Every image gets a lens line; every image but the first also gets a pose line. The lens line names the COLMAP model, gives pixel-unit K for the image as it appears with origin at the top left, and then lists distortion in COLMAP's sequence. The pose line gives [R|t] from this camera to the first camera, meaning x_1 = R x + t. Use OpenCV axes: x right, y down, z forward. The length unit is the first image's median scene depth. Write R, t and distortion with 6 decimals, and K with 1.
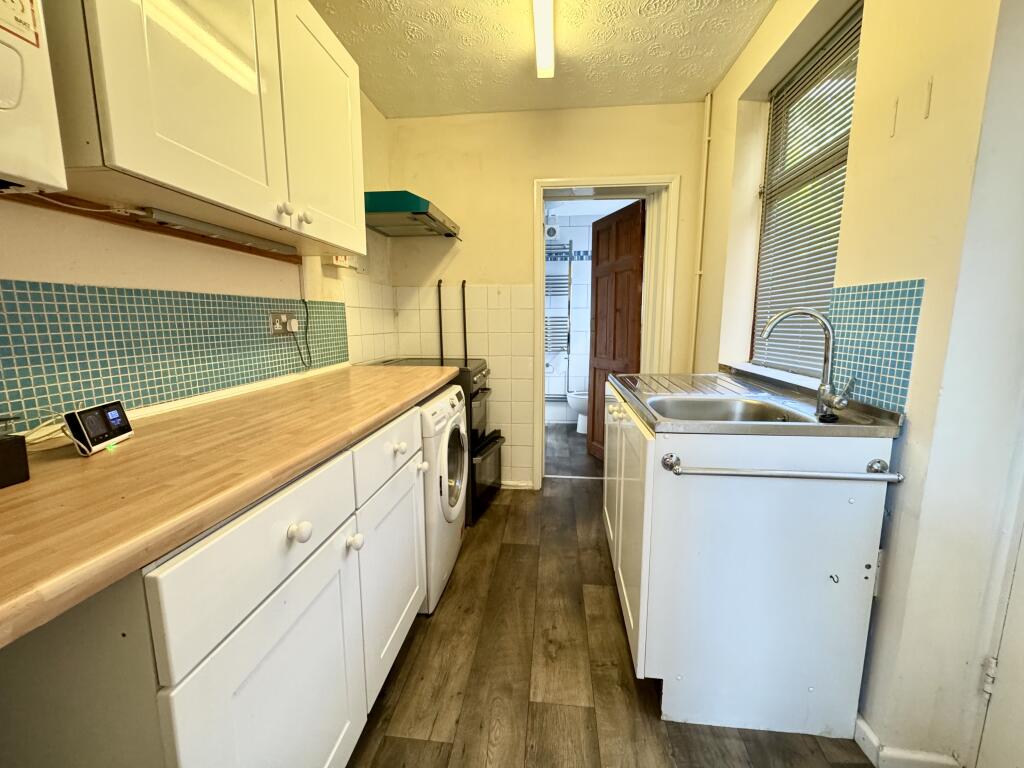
lens RADIAL K [[410.4, 0, 512.6], [0, 410.4, 382.5], [0, 0, 1]] dist [-0.002091, 0.000192]
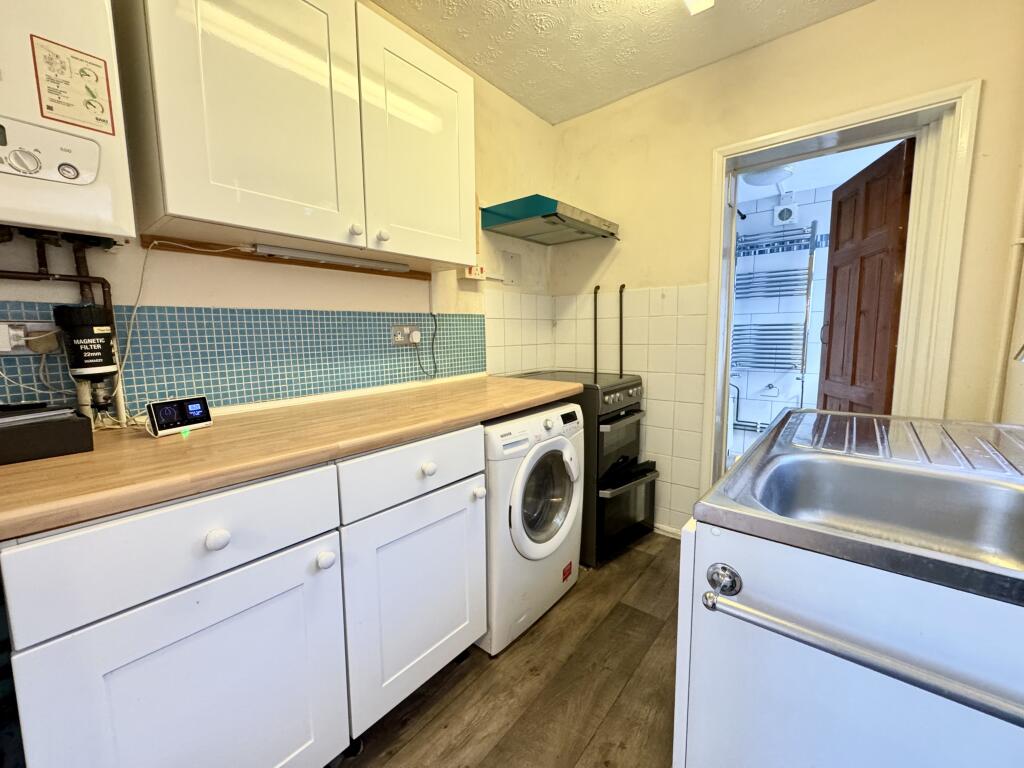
lens RADIAL K [[410.4, 0, 512.6], [0, 410.4, 382.5], [0, 0, 1]] dist [-0.002091, 0.000192]
pose [[0.834121, 0.058989, -0.548418, 0.293808], [-0.072102, 0.997394, -0.002382, -0.035812], [0.546848, 0.041529, 0.836201, 0.244694]]
